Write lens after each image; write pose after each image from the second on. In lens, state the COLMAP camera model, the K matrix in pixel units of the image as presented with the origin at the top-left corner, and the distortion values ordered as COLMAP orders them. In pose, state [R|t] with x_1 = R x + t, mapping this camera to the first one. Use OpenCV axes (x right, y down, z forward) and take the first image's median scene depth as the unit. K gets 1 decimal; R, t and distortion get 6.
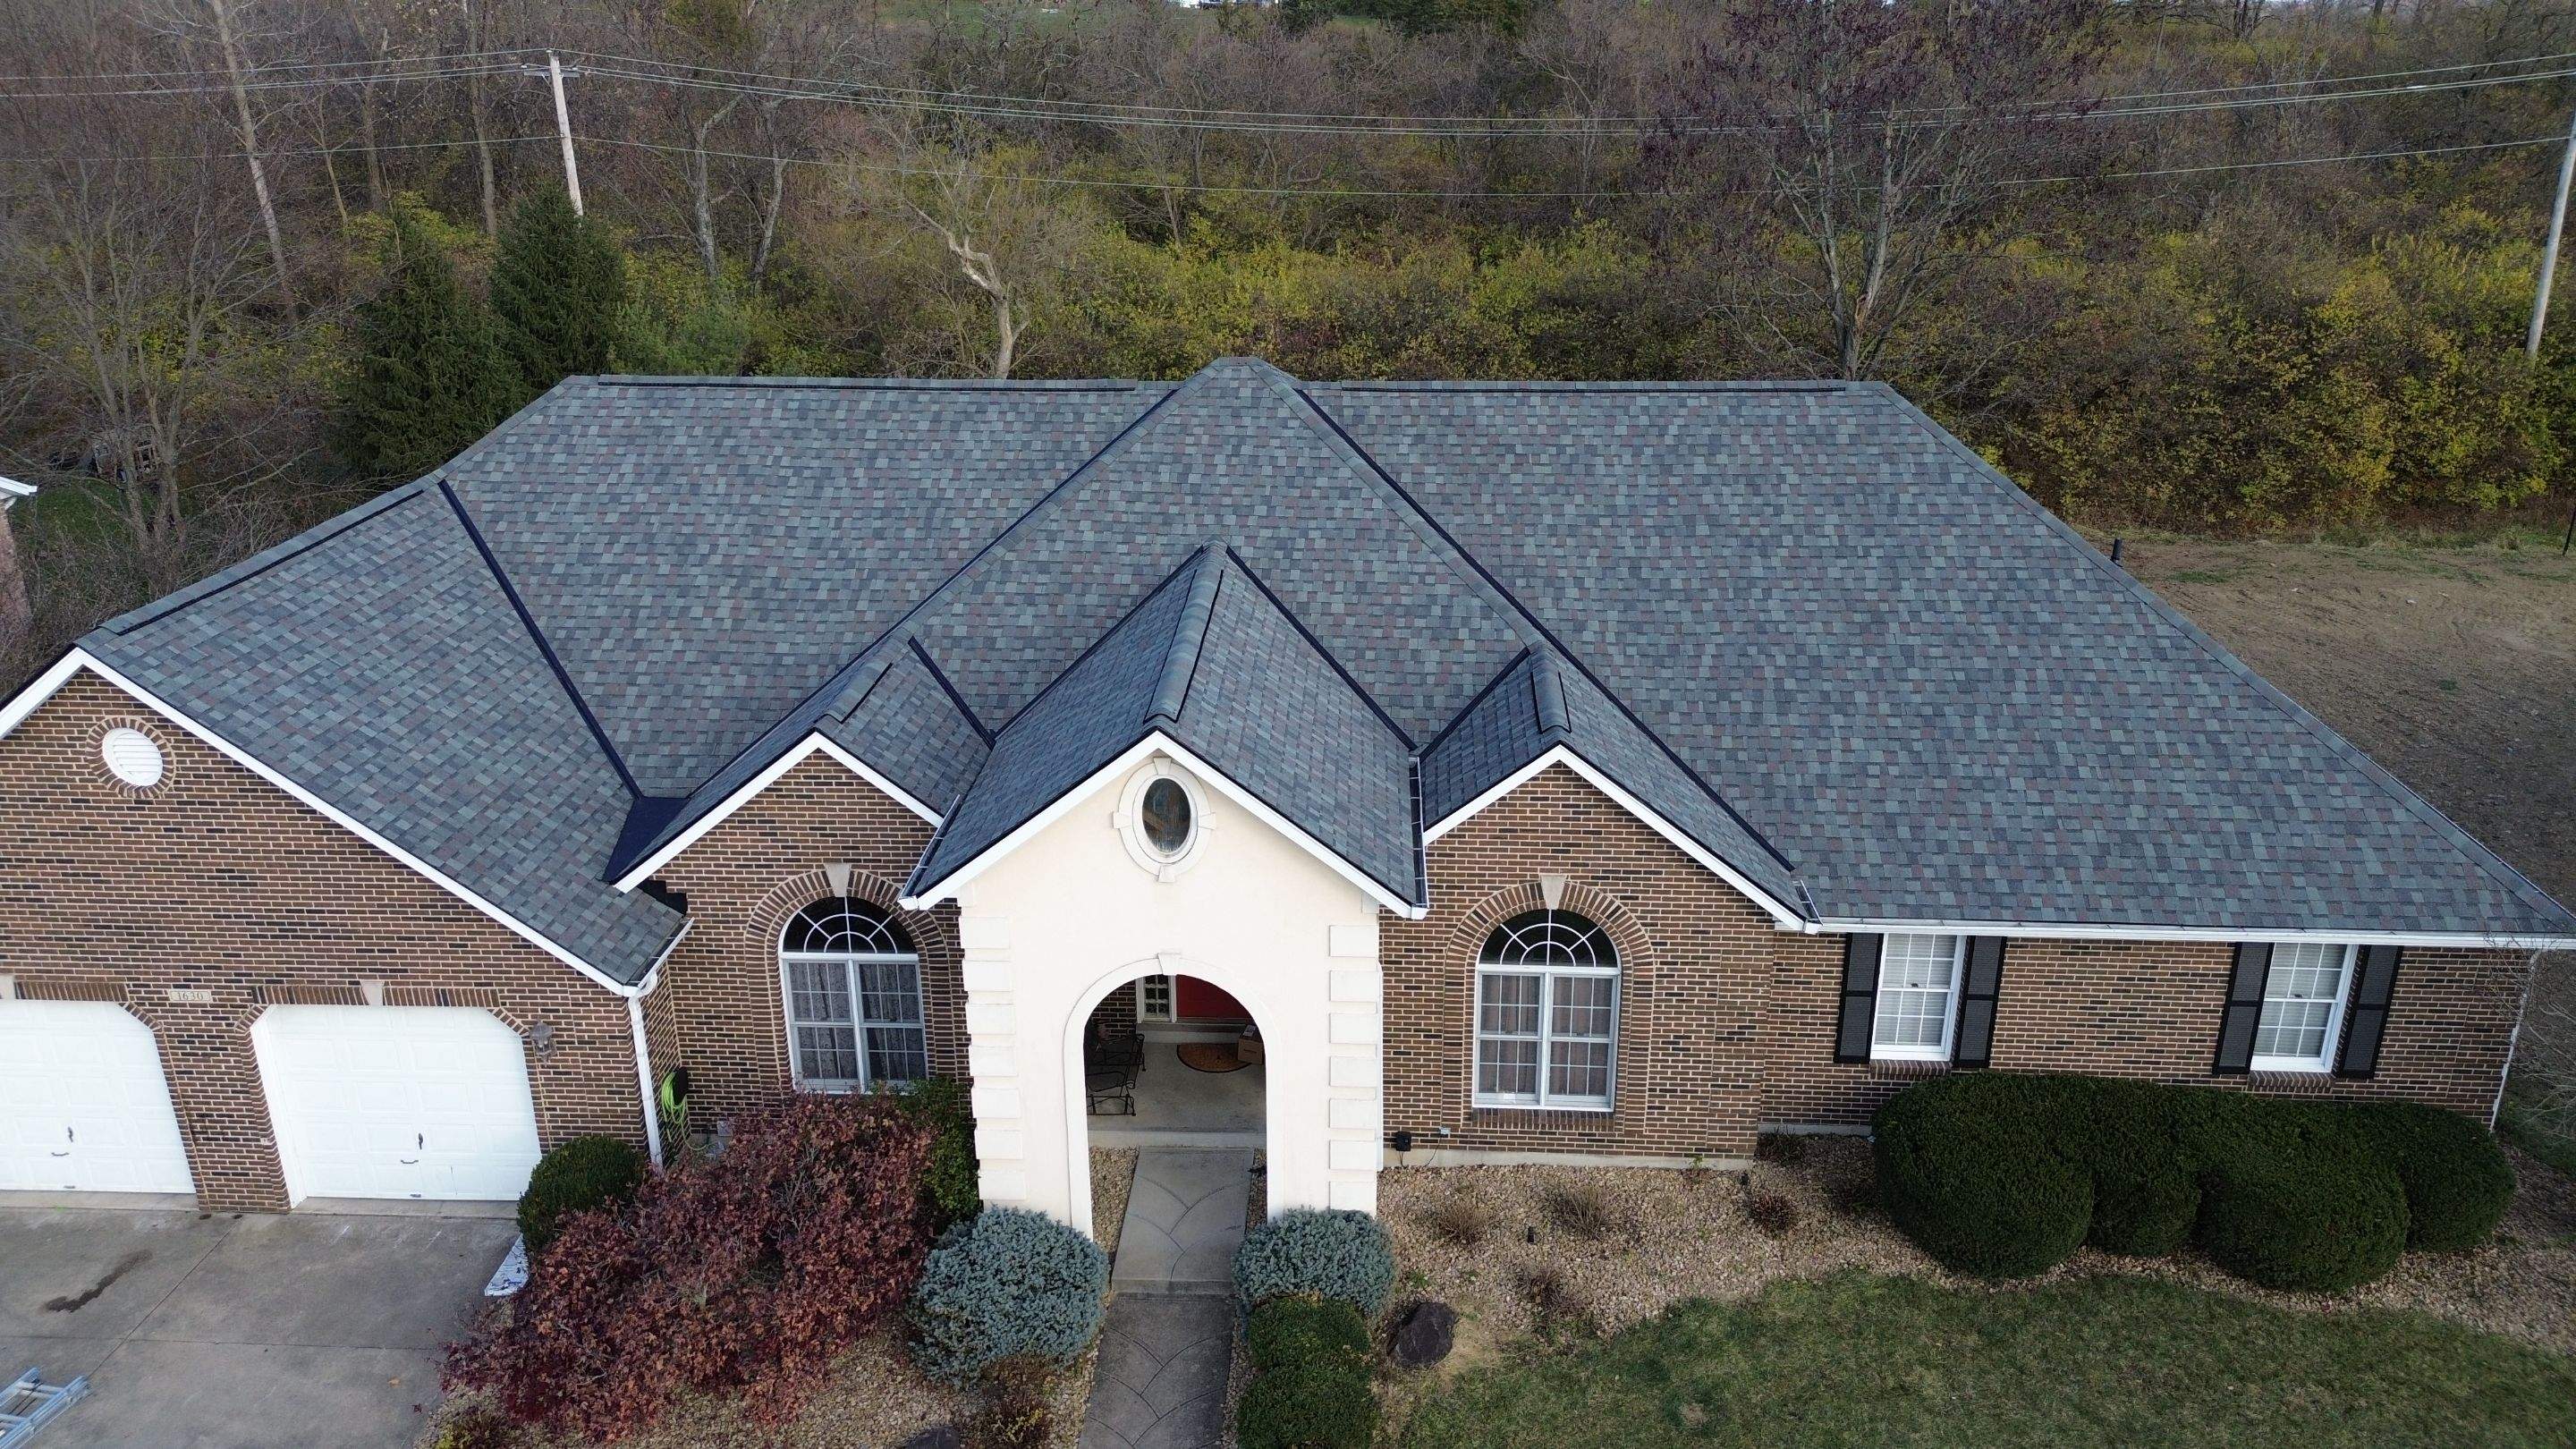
lens RADIAL K [[1816.8, 0, 1299.7], [0, 1816.8, 720.0], [0, 0, 1]] dist [0.078704, -0.085455]
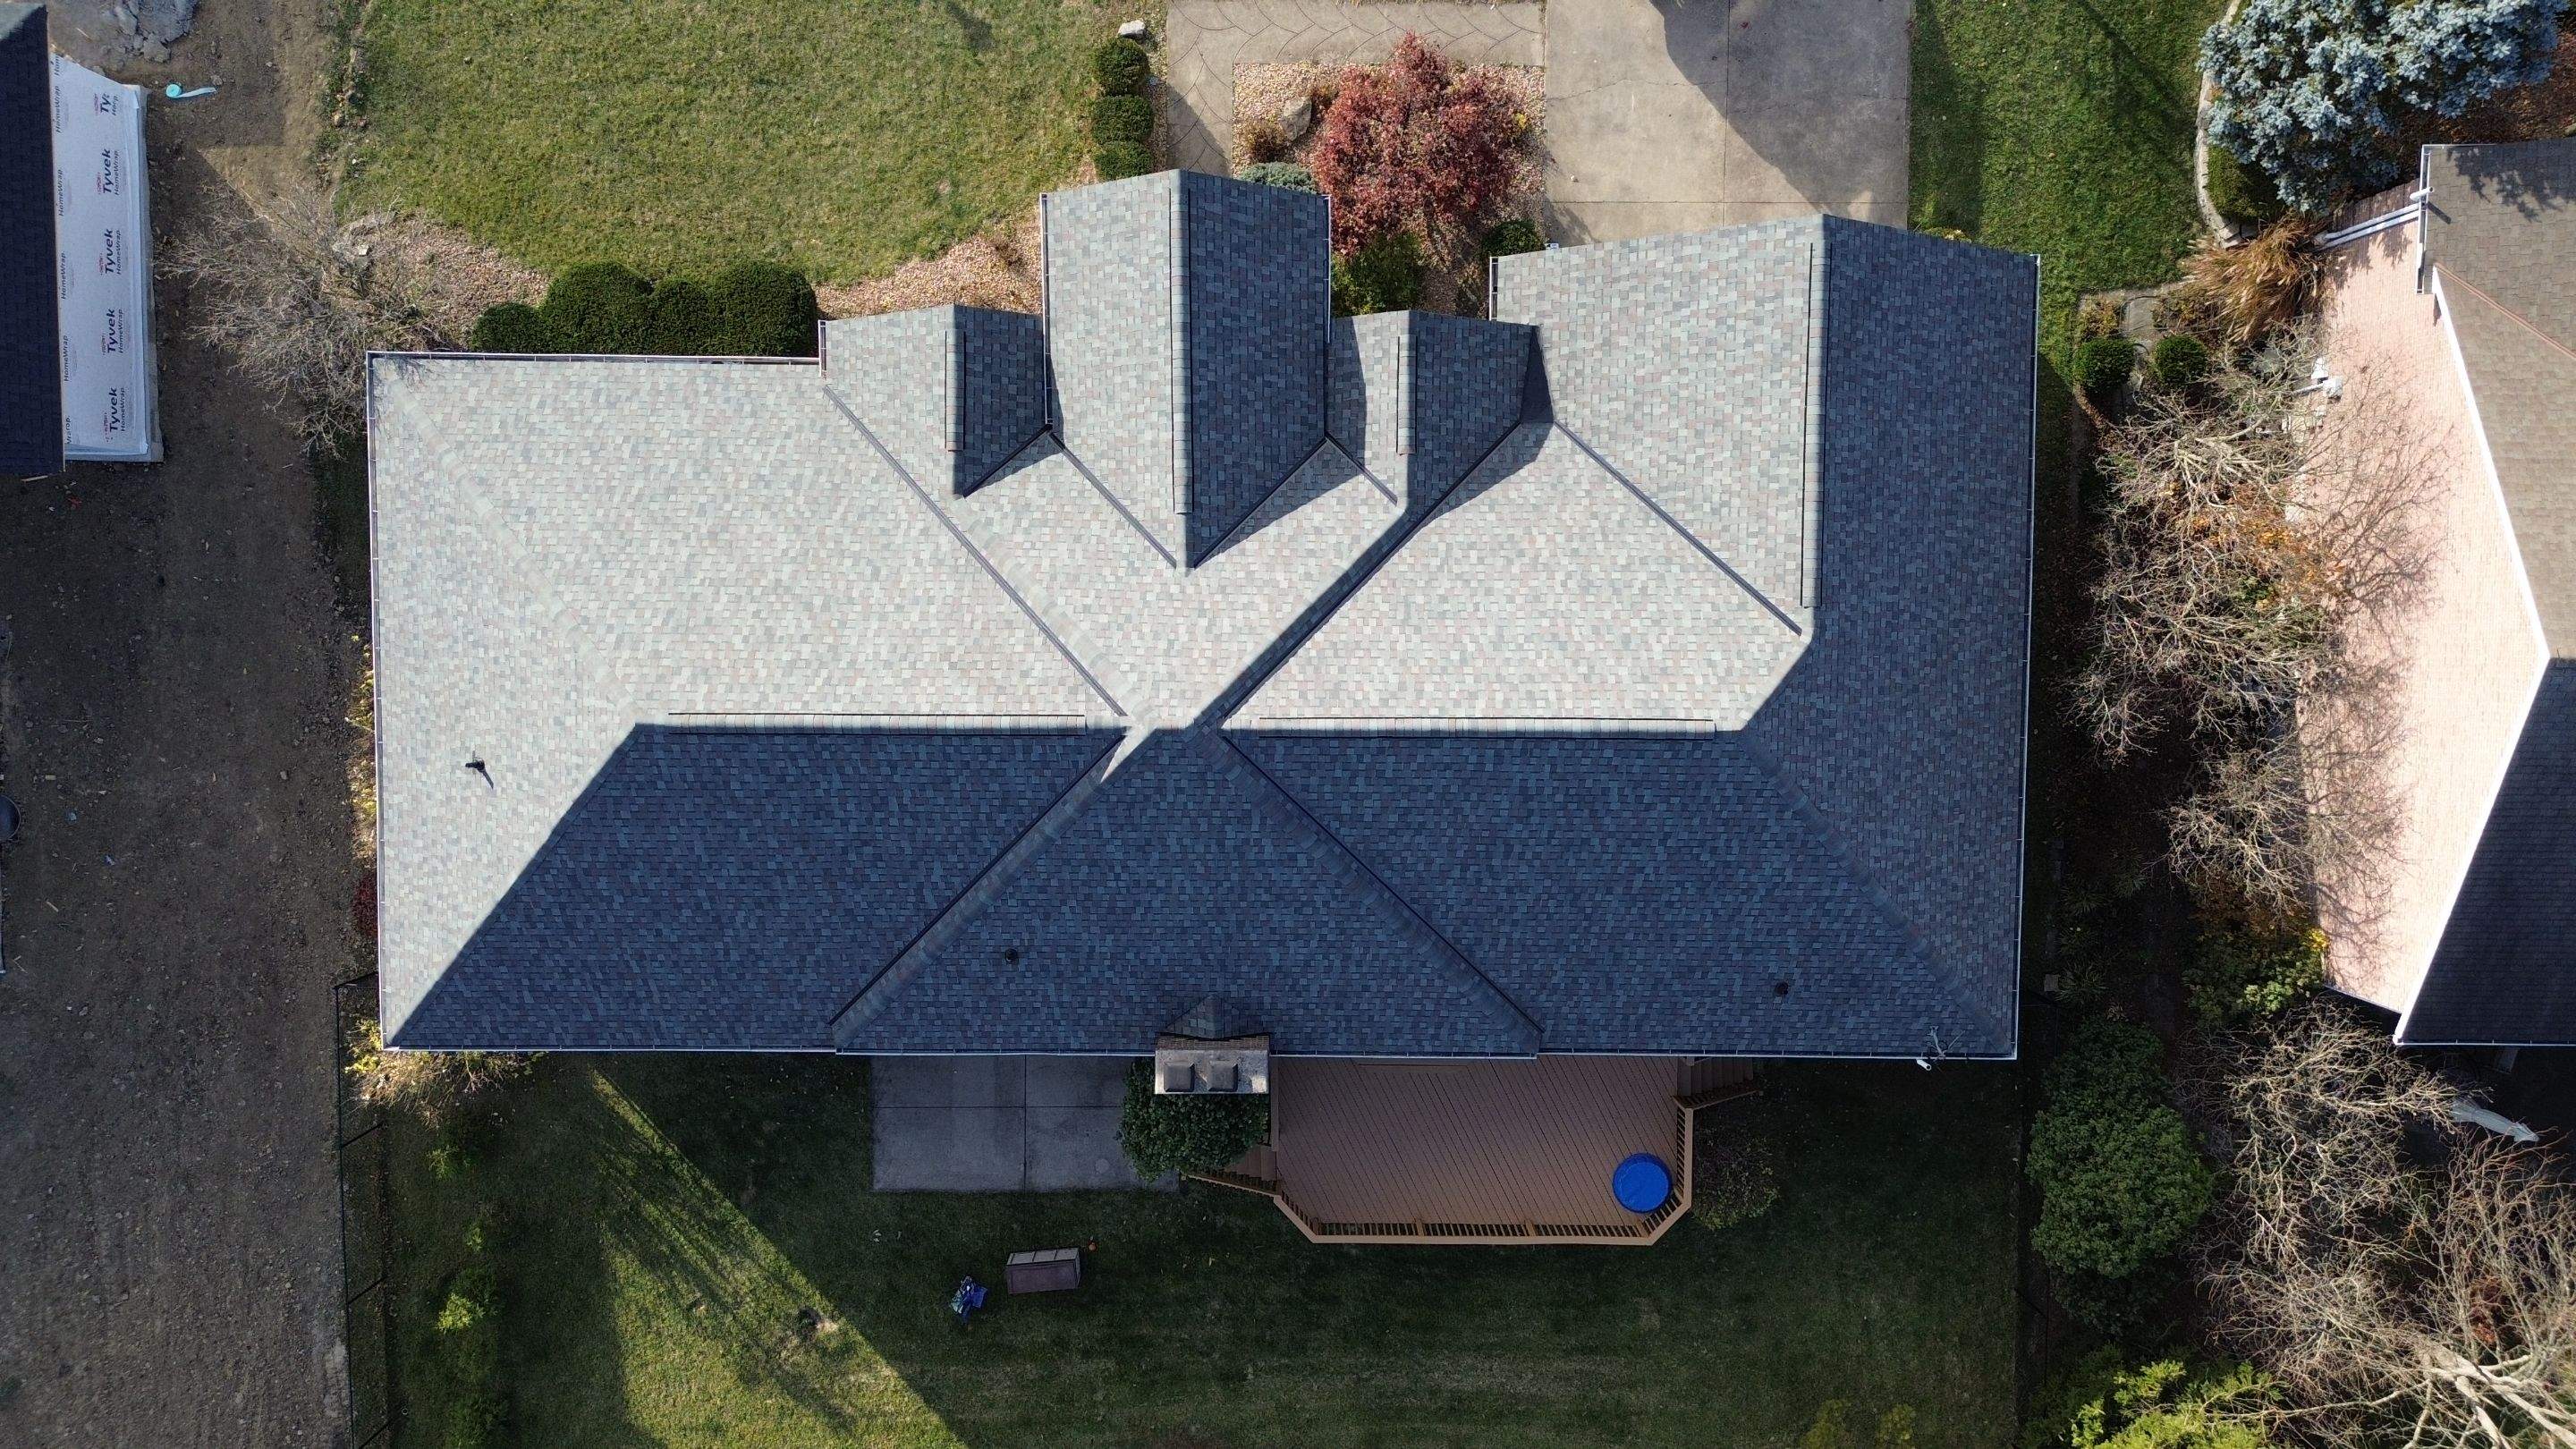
lens RADIAL K [[1808.3, 0, 1298.5], [0, 1808.3, 724.4], [0, 0, 1]] dist [0.088621, -0.091272]
pose [[-0.998950, 0.045343, 0.006592, -0.145221], [-0.012540, -0.408943, 0.912474, -1.475369], [0.044070, 0.911433, 0.409082, 0.604297]]
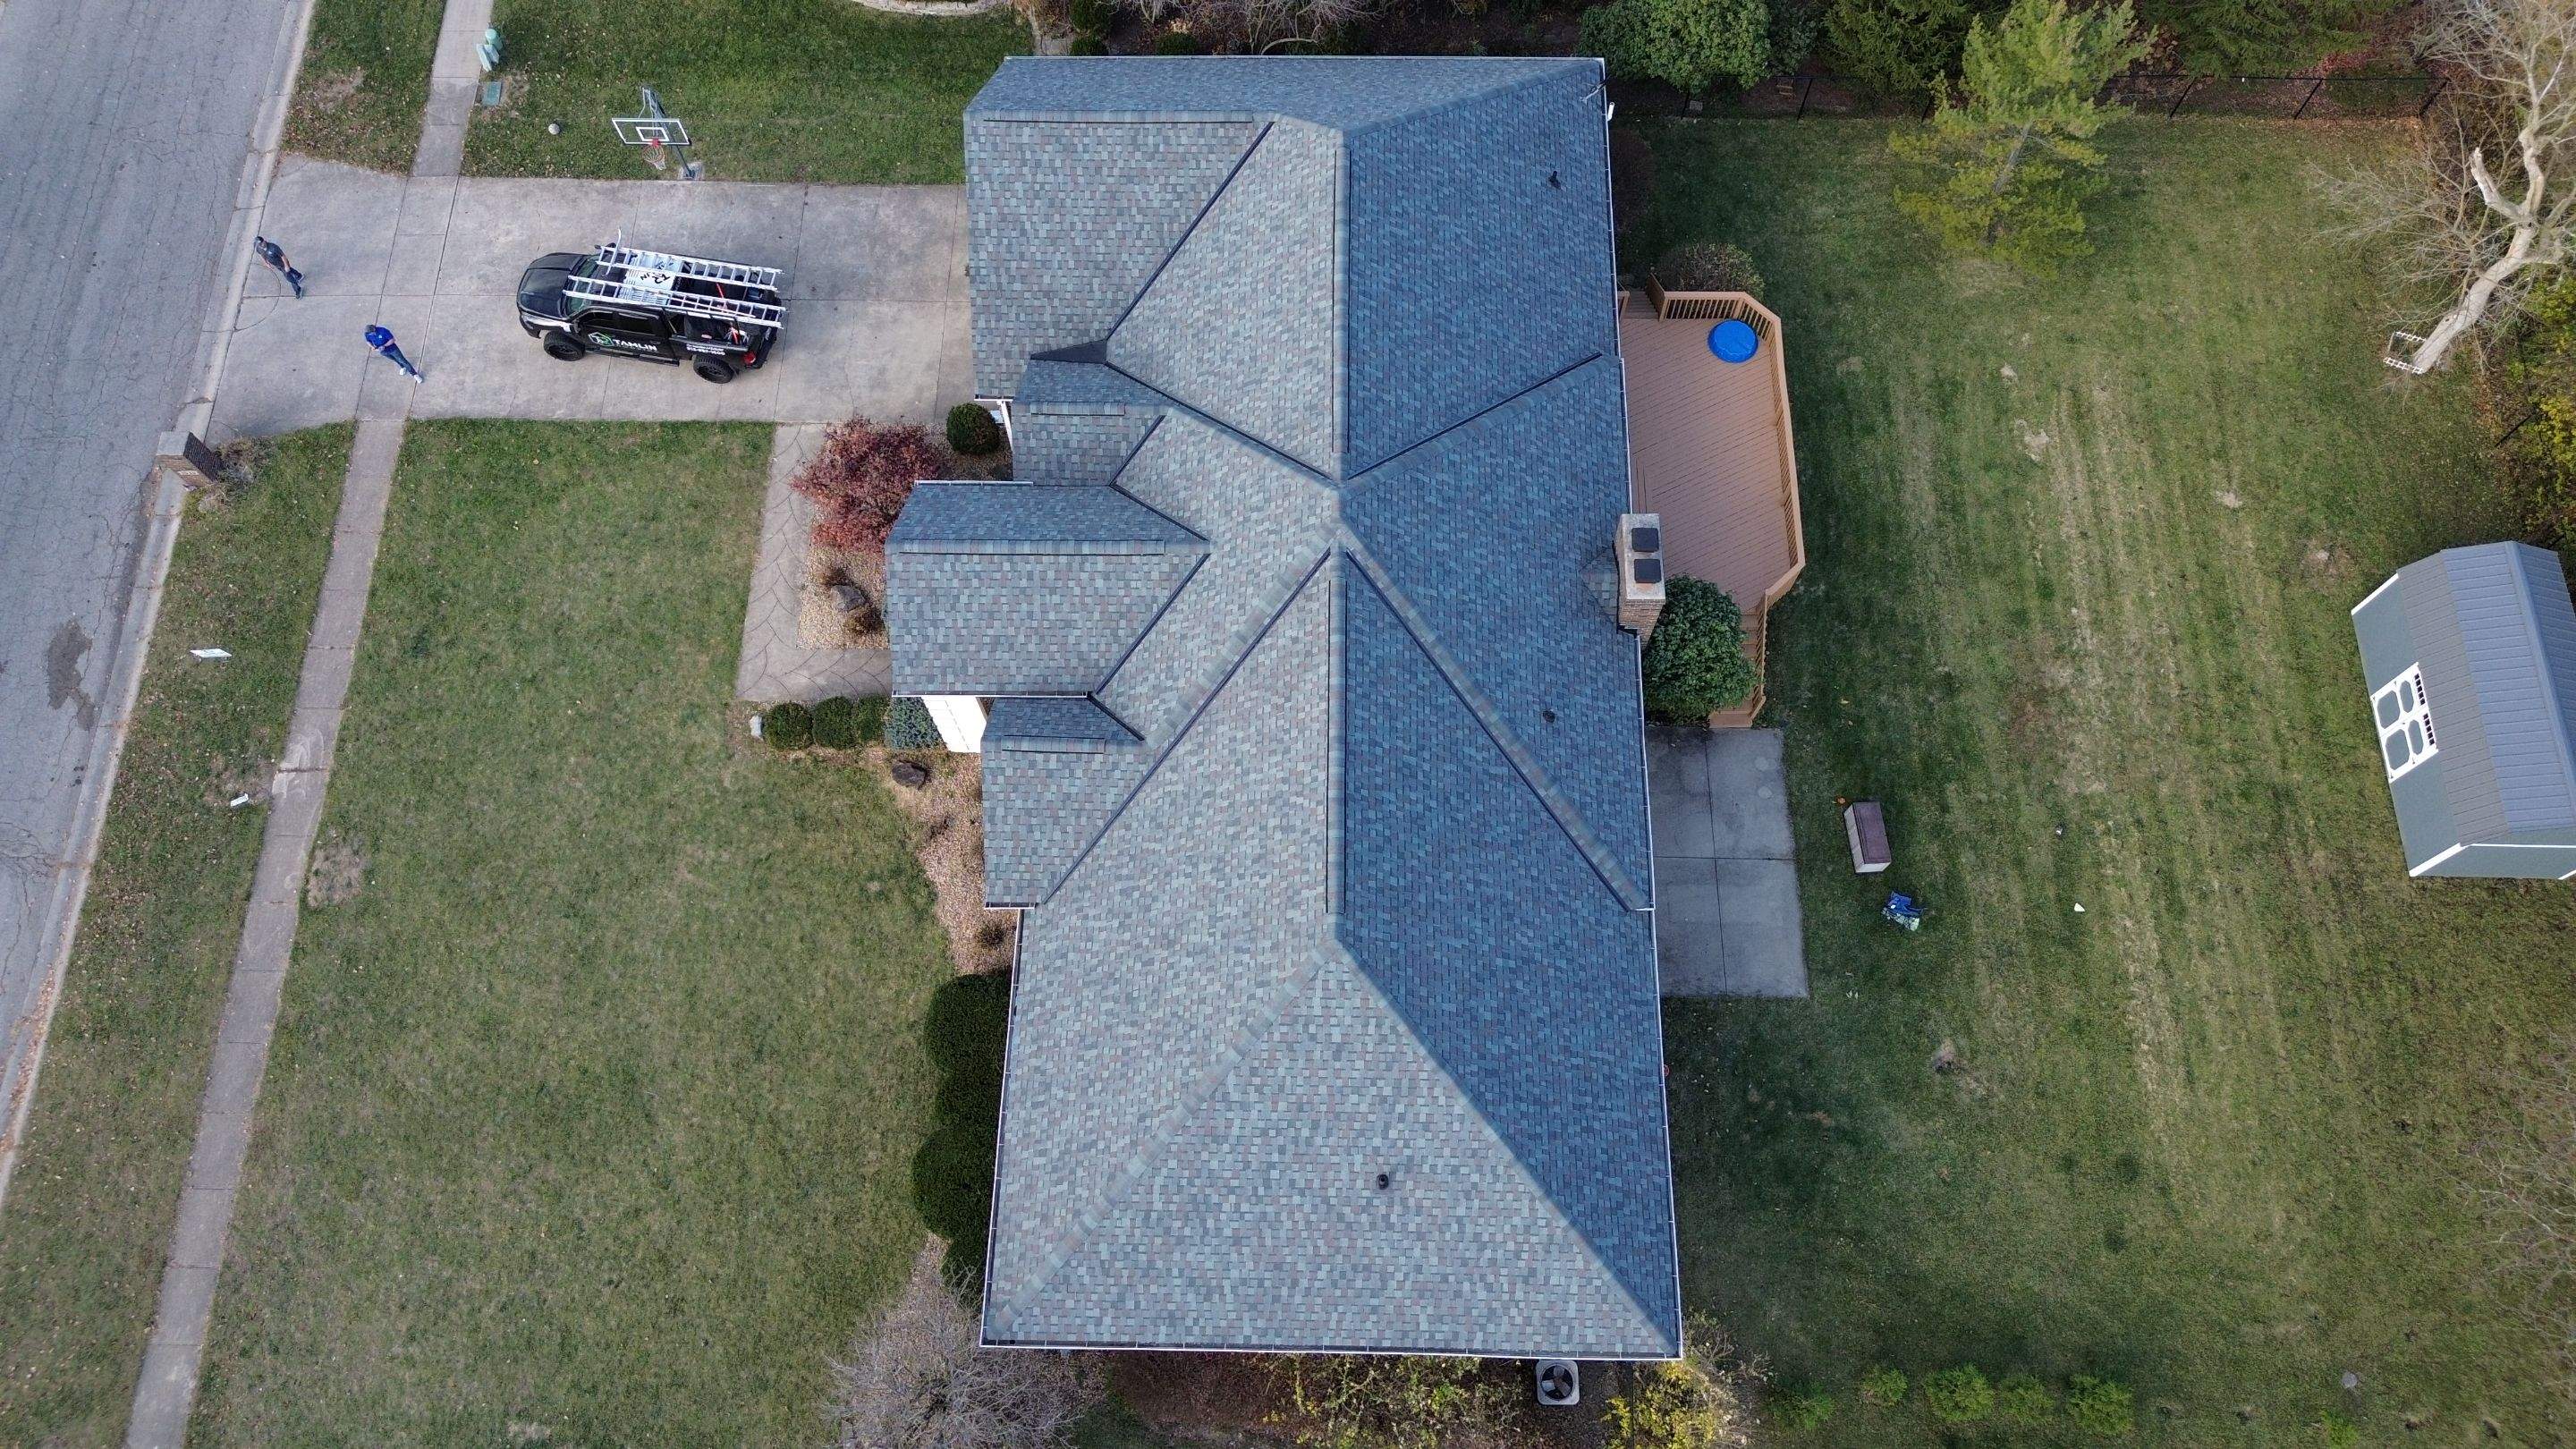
lens RADIAL K [[1808.3, 0, 1298.5], [0, 1808.3, 724.4], [0, 0, 1]] dist [0.088621, -0.091272]
pose [[0.035274, 0.922528, -0.384315, 0.774040], [-0.341234, 0.372561, 0.862993, -1.559766], [0.939316, 0.100700, 0.327940, 0.607574]]
